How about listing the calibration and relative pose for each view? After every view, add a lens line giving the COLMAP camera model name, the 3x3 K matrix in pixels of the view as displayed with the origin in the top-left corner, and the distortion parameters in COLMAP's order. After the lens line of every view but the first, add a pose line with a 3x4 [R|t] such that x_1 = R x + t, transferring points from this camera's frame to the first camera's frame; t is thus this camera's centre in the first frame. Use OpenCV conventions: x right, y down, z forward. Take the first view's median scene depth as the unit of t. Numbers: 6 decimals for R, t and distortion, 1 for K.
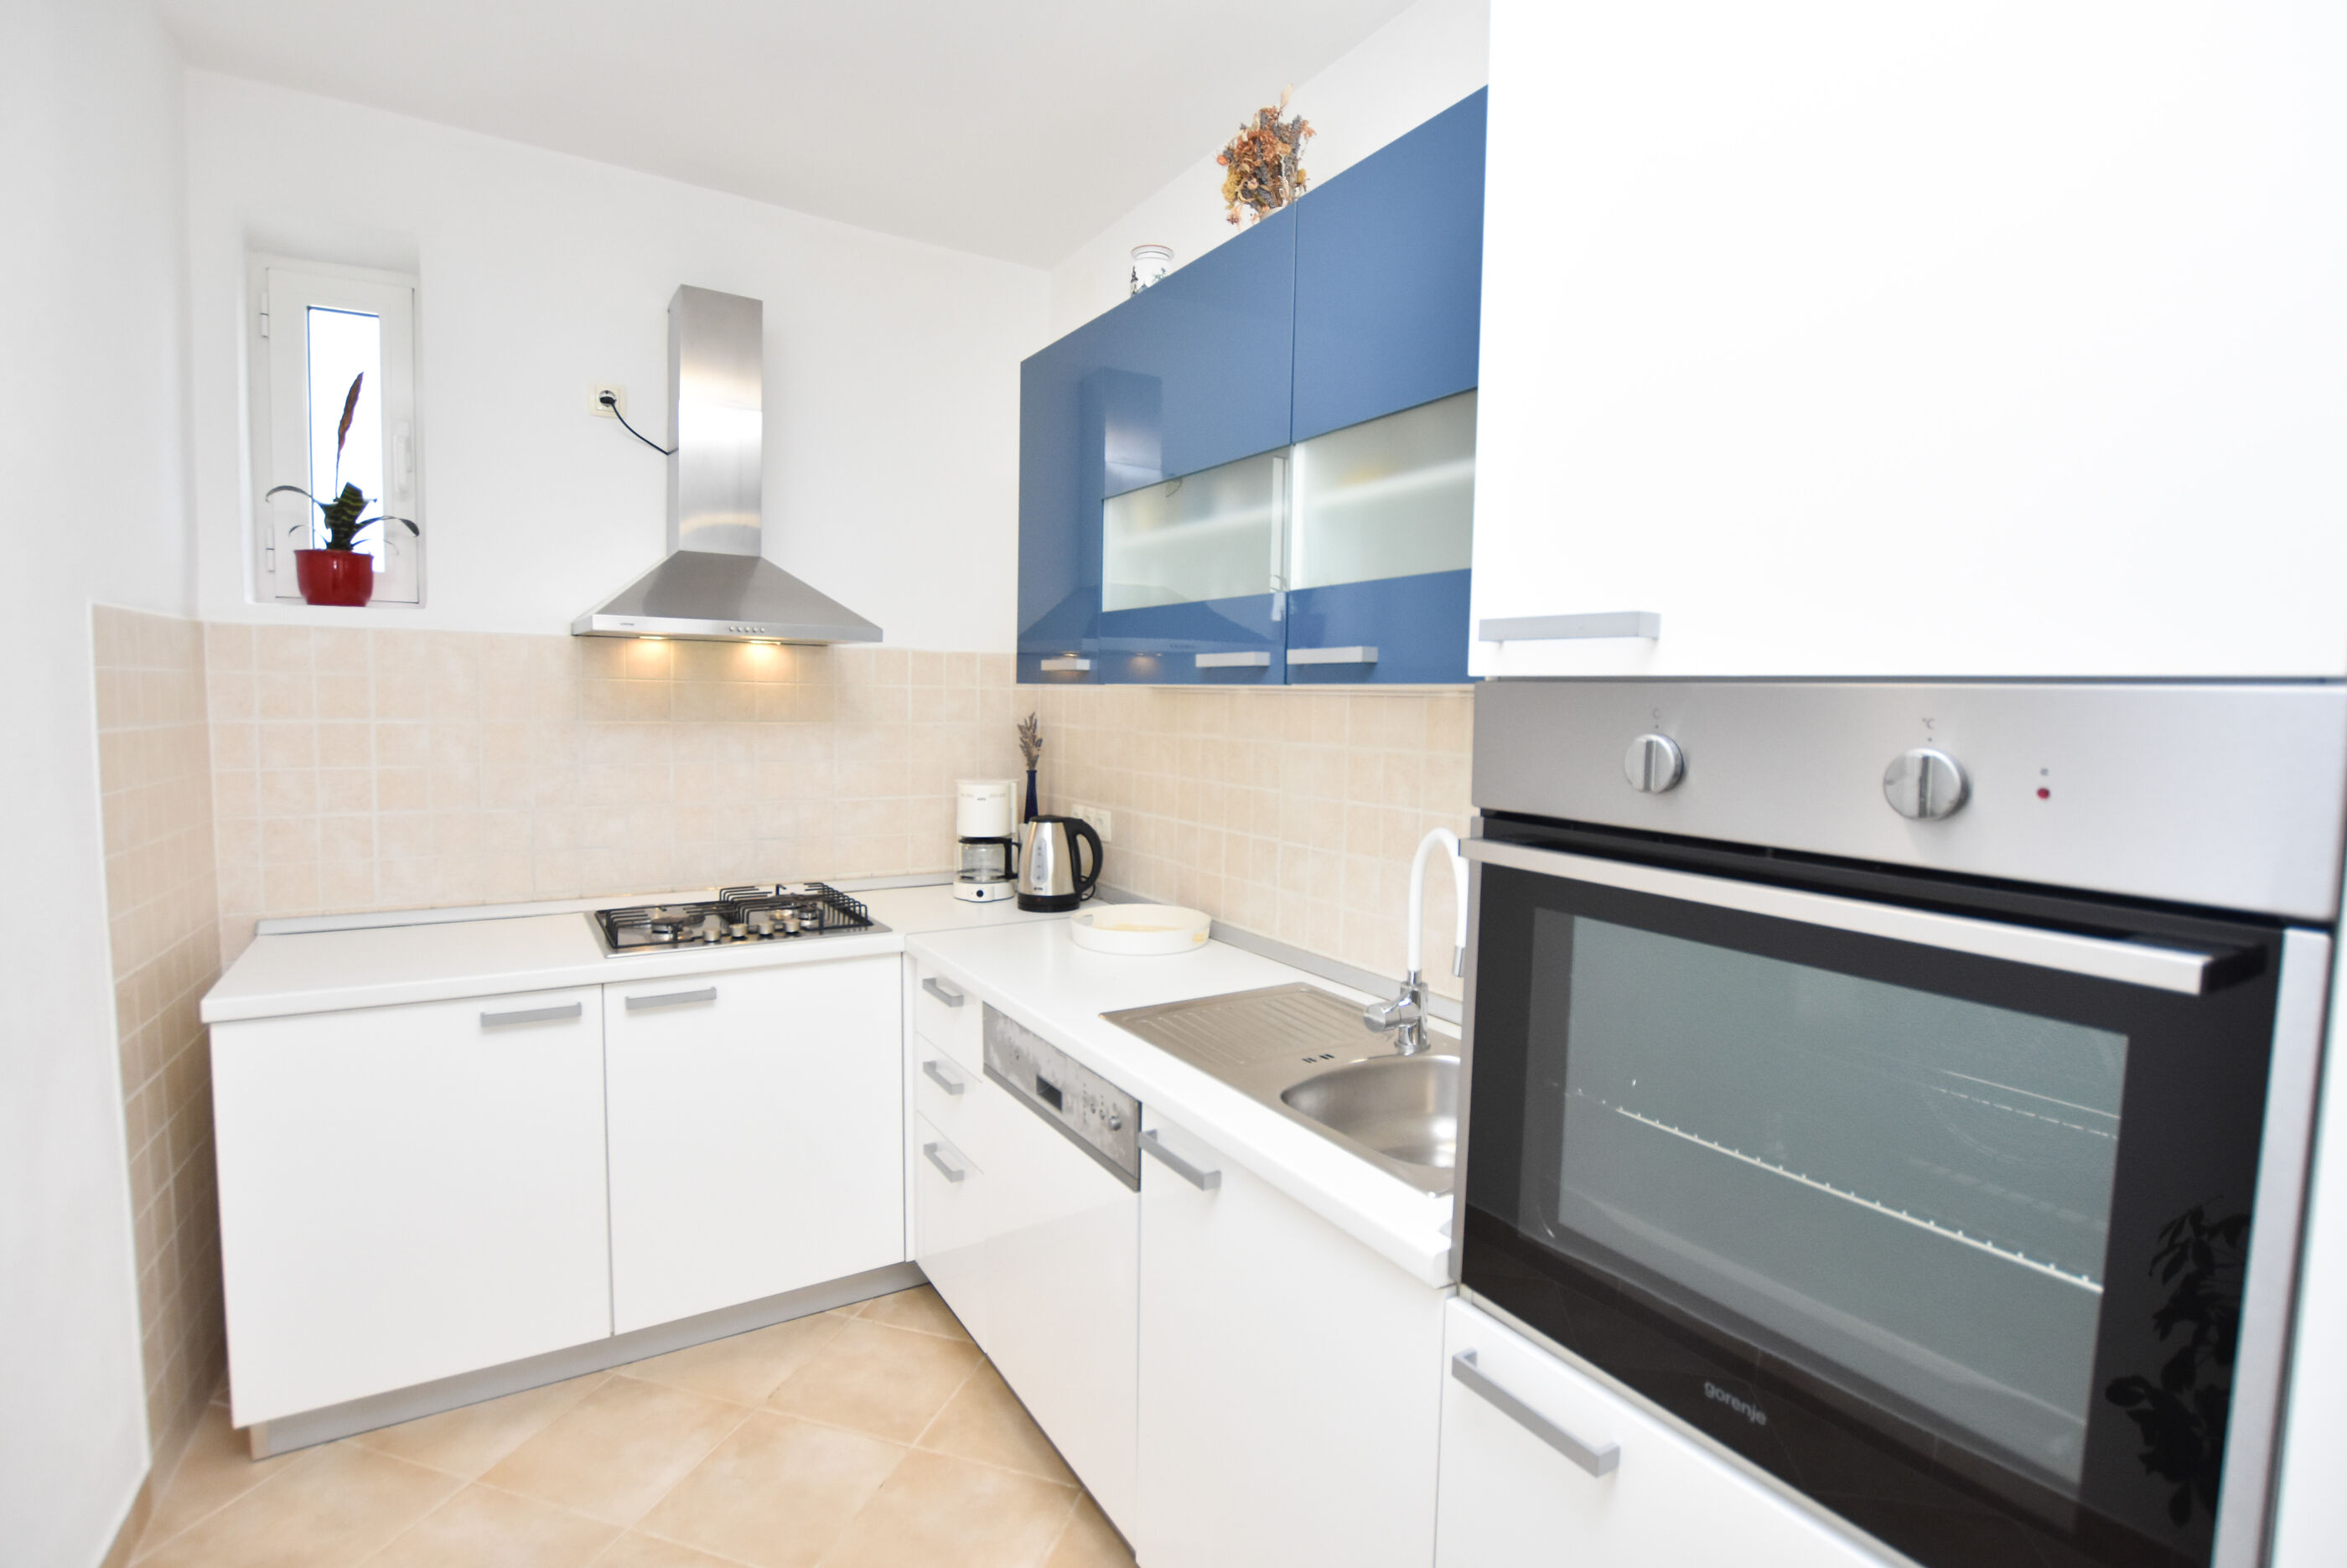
lens RADIAL K [[1095.5, 0, 1166.9], [0, 1095.5, 781.9], [0, 0, 1]] dist [-0.028276, -0.000170]
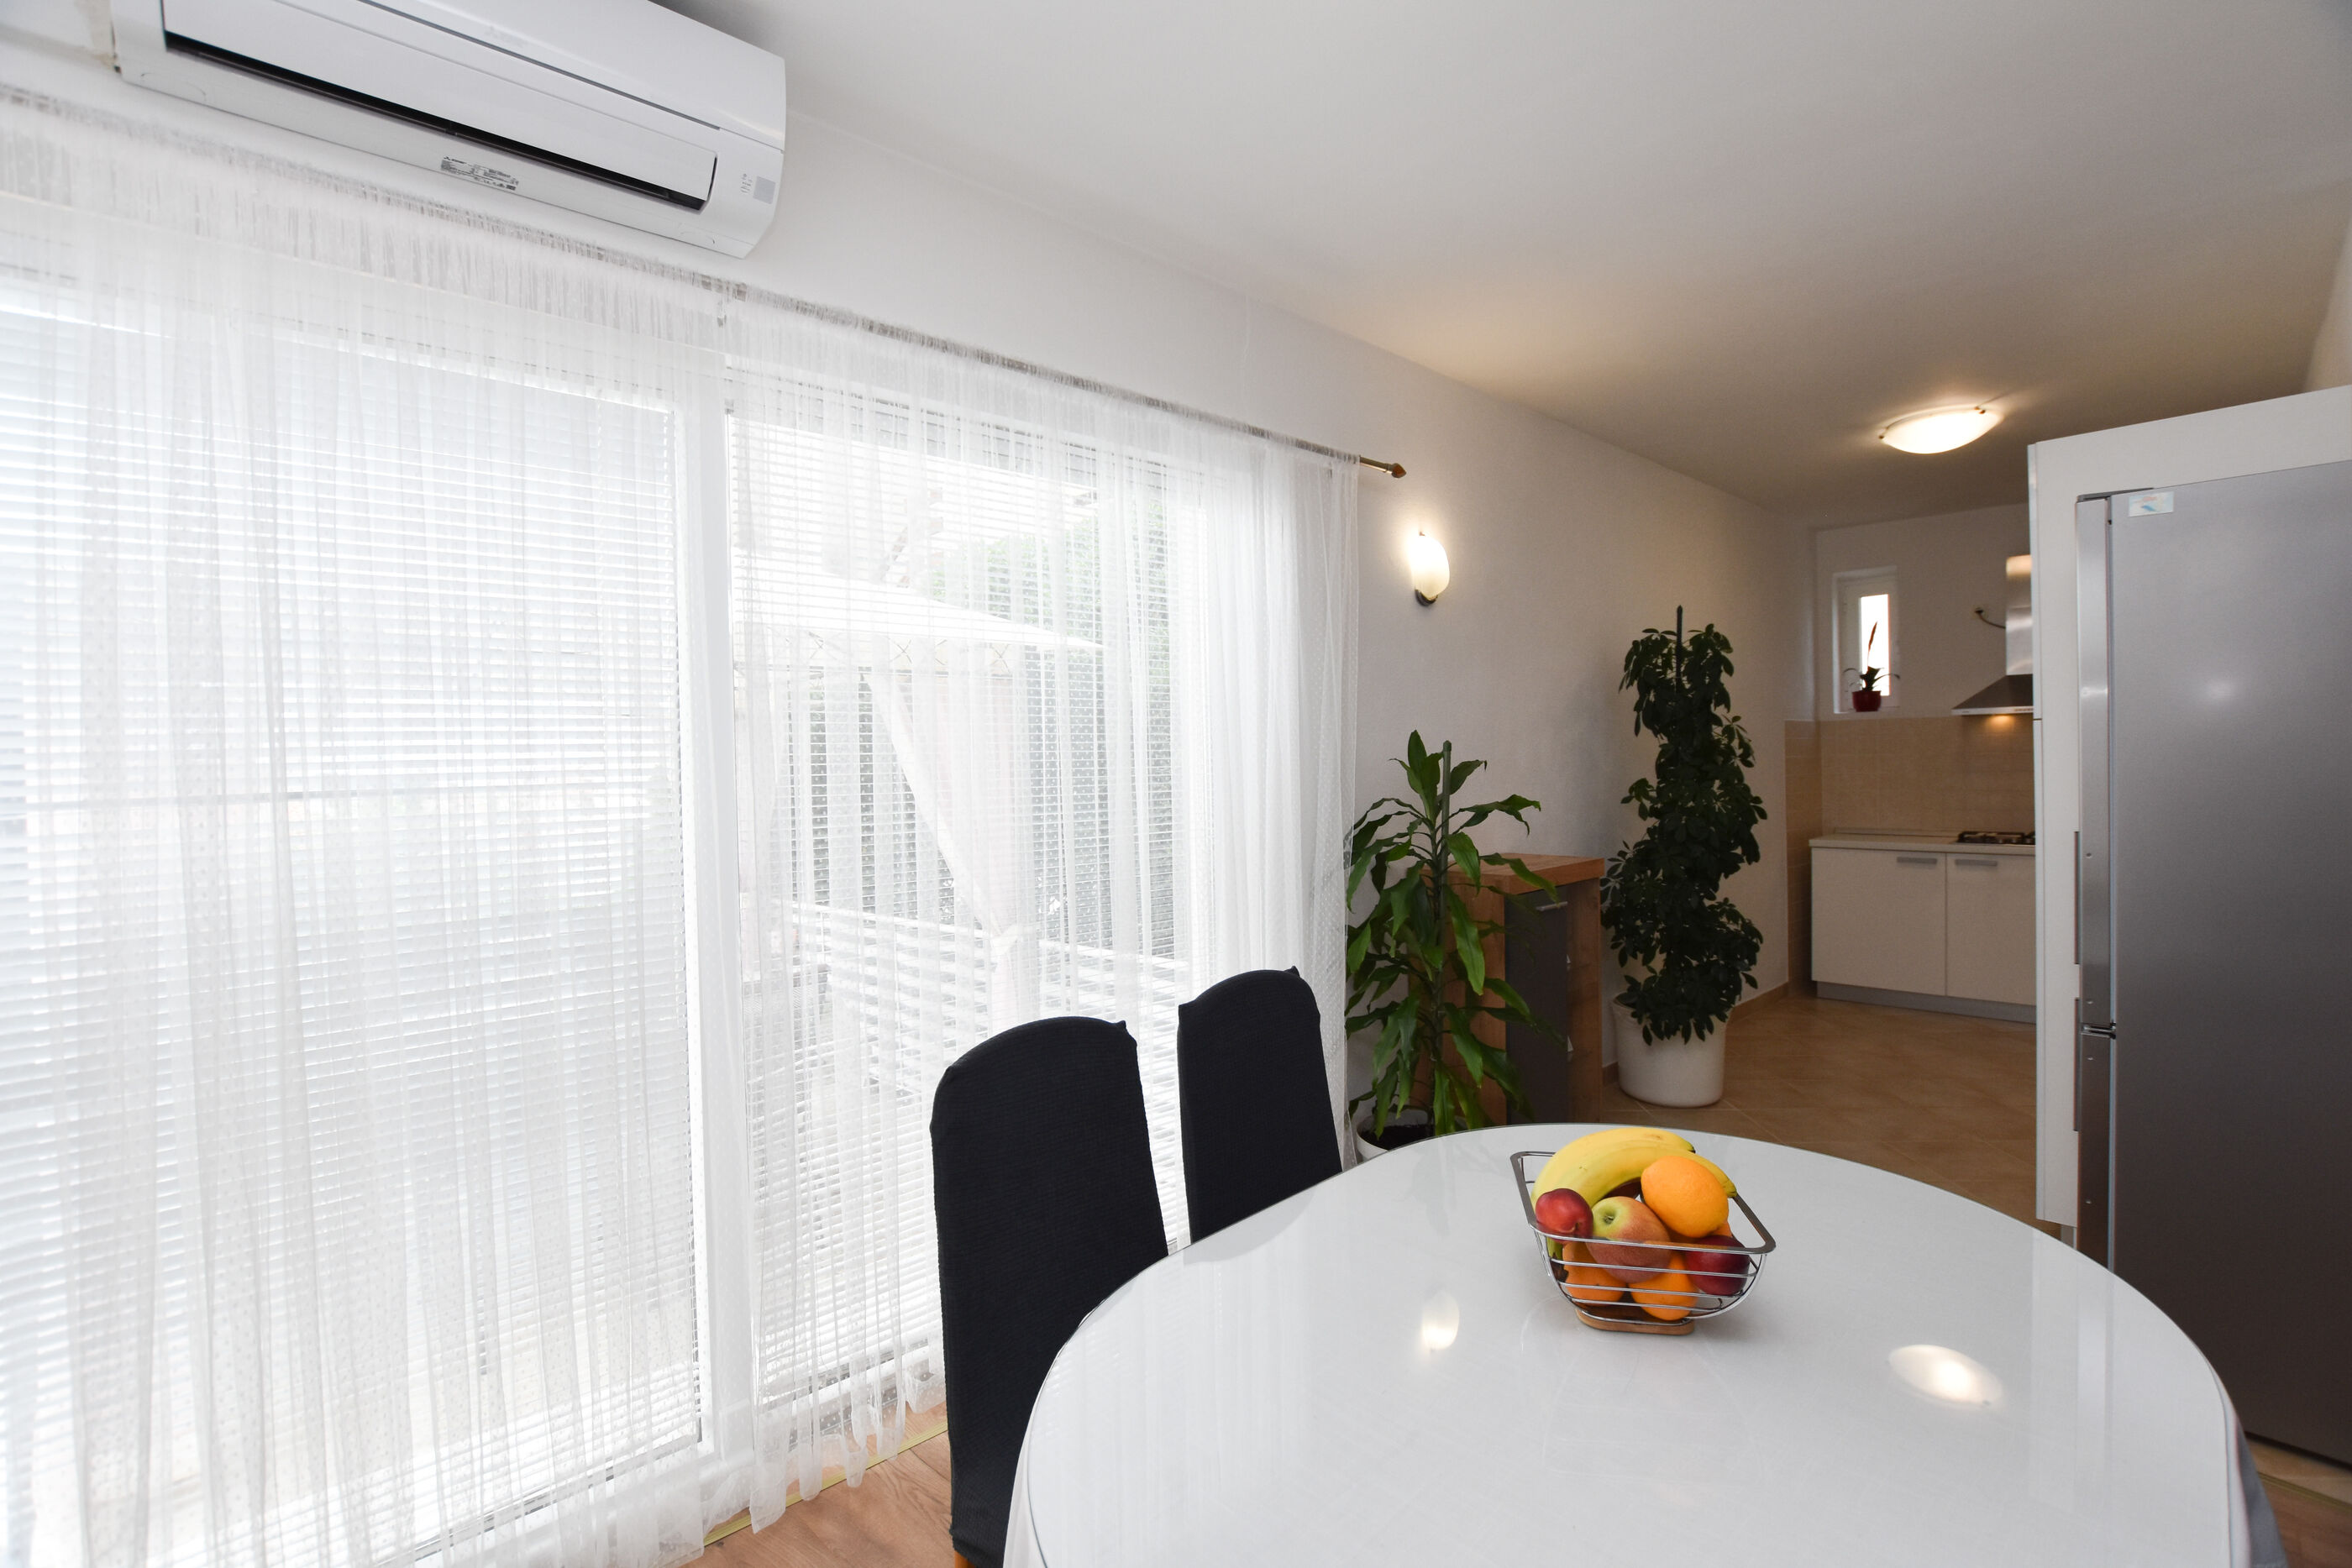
lens RADIAL K [[1044.7, 0, 1171.9], [0, 1044.7, 776.4], [0, 0, 1]] dist [-0.032920, 0.005641]
pose [[0.226381, -0.010103, -0.973986, 1.227692], [-0.048547, 0.998586, -0.021642, 0.124275], [0.972828, 0.052183, 0.225571, -1.150078]]
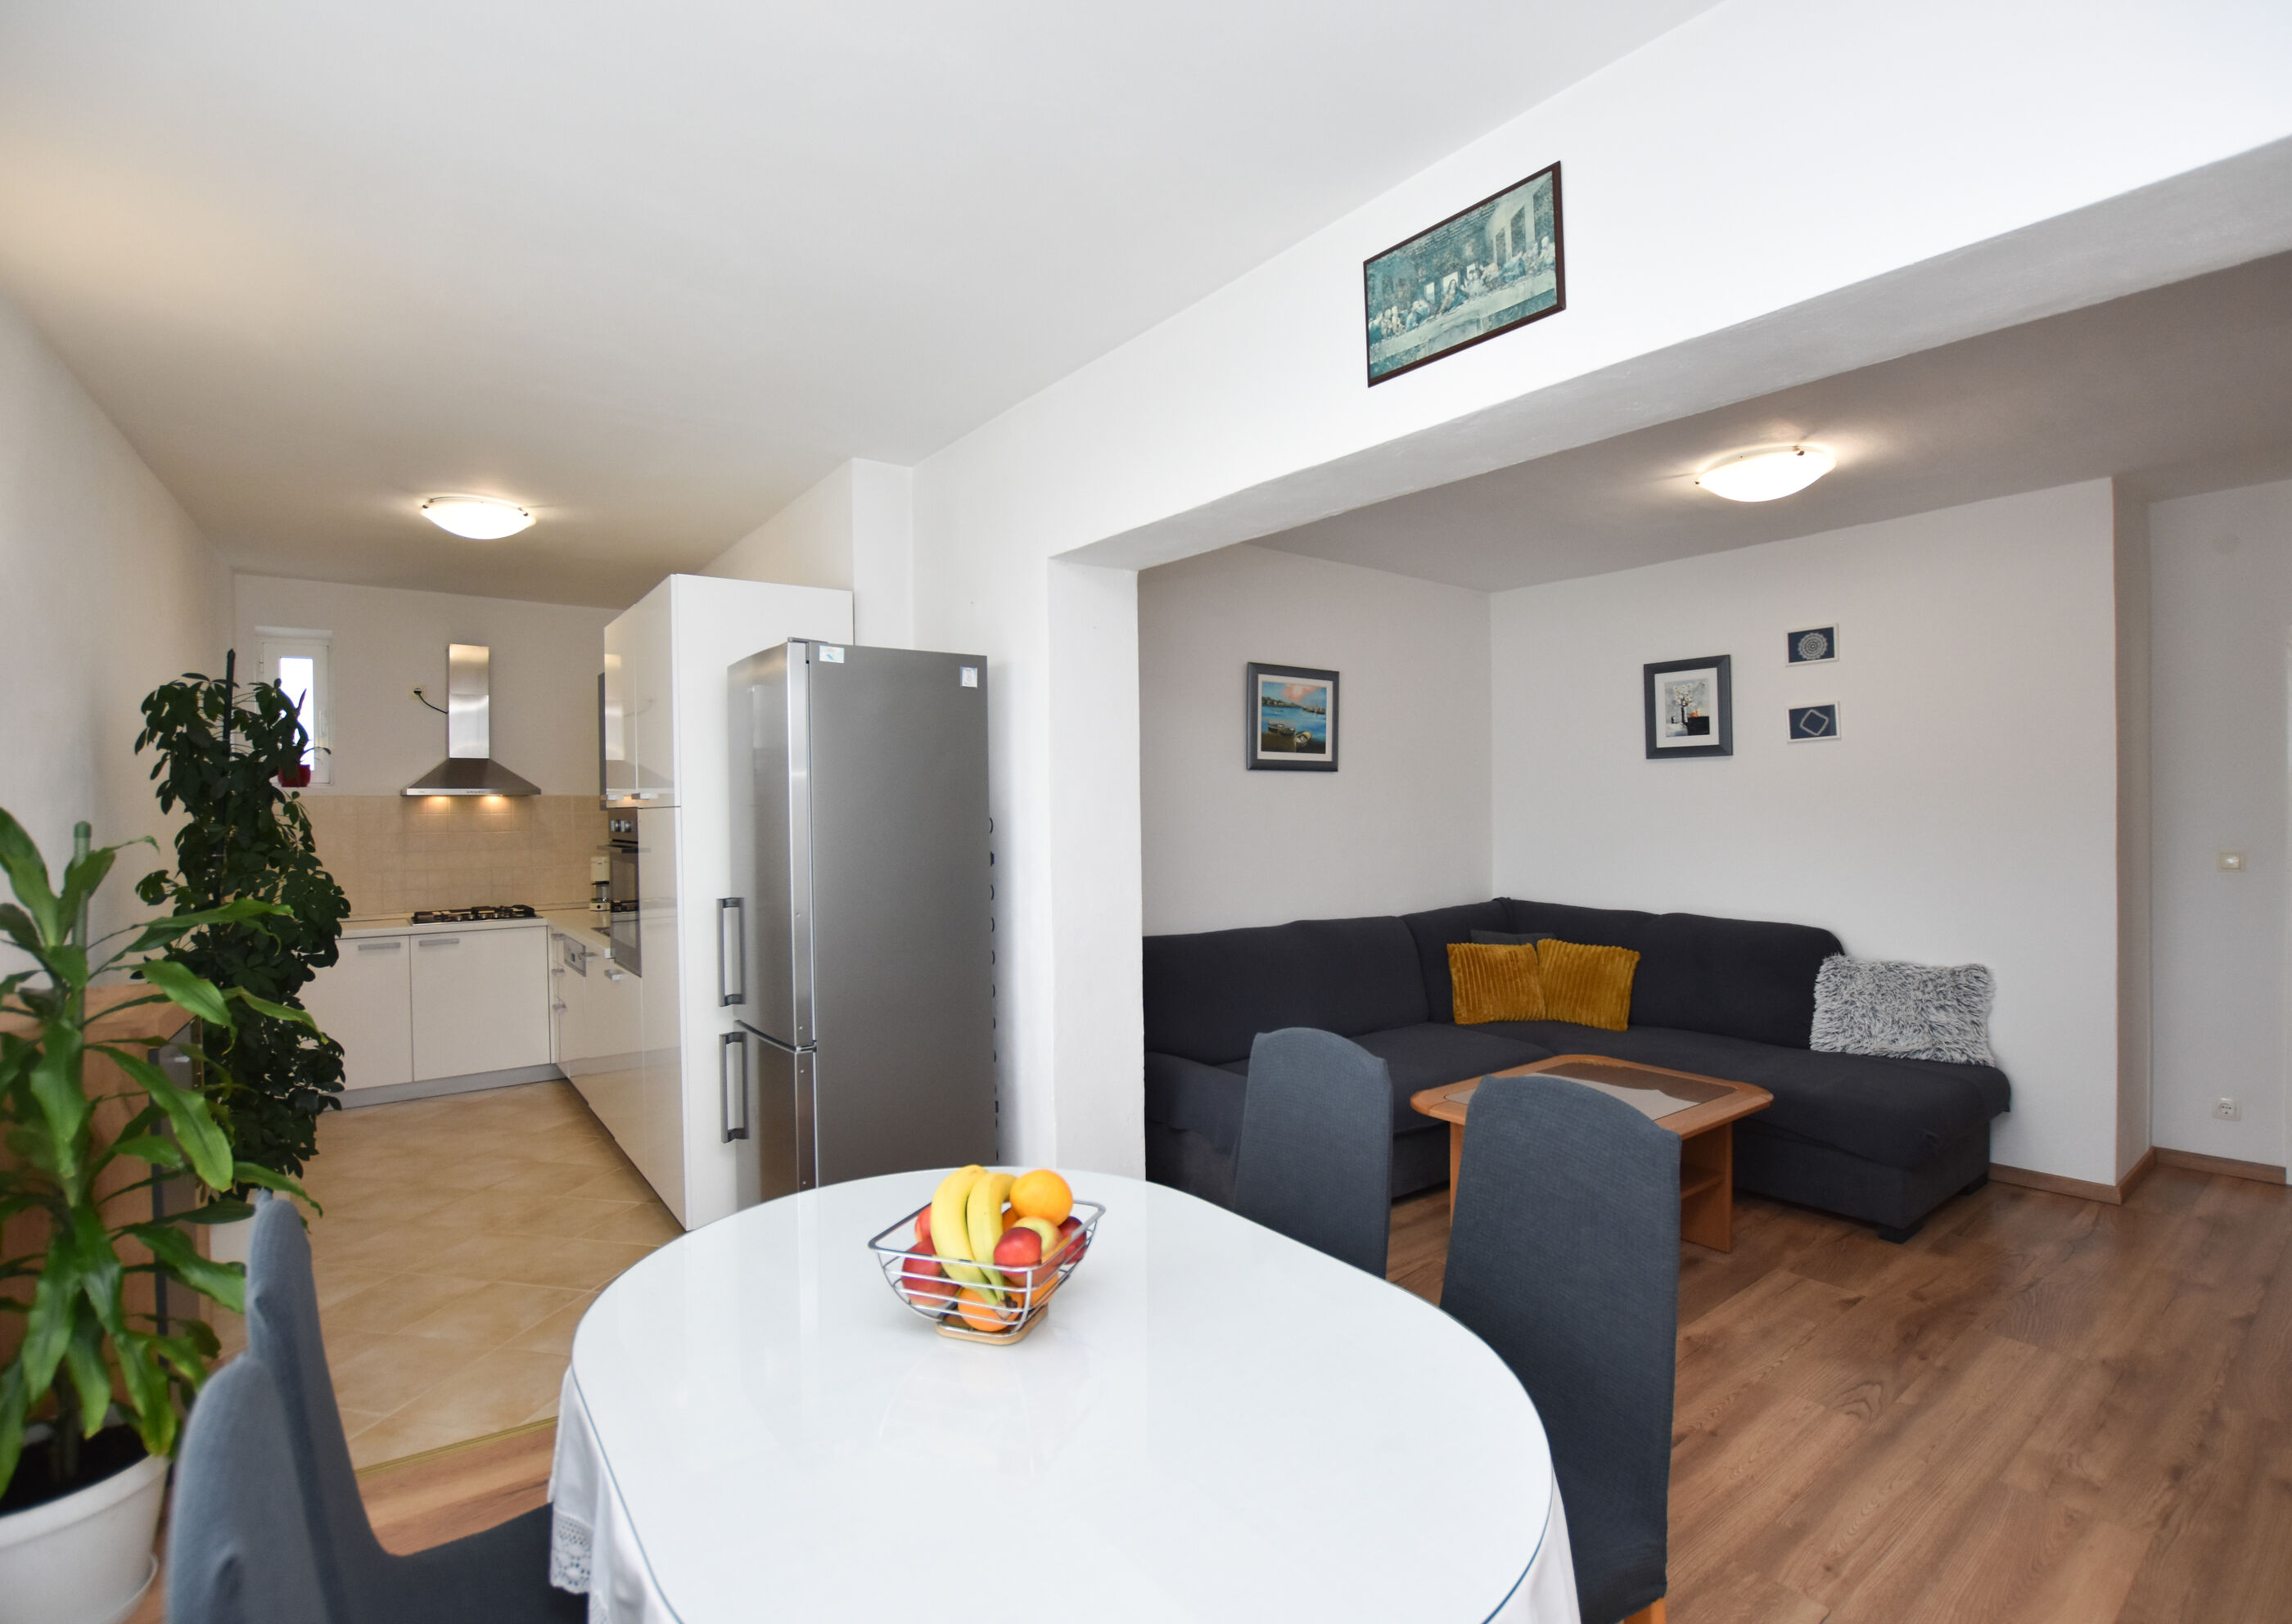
lens RADIAL K [[1079.3, 0, 1171.1], [0, 1079.3, 814.7], [0, 0, 1]] dist [-0.022641, 0.000204]
pose [[0.994257, -0.031514, 0.102274, 0.851052], [0.038473, 0.997025, -0.066792, 0.119319], [-0.099865, 0.070343, 0.992511, -1.418163]]
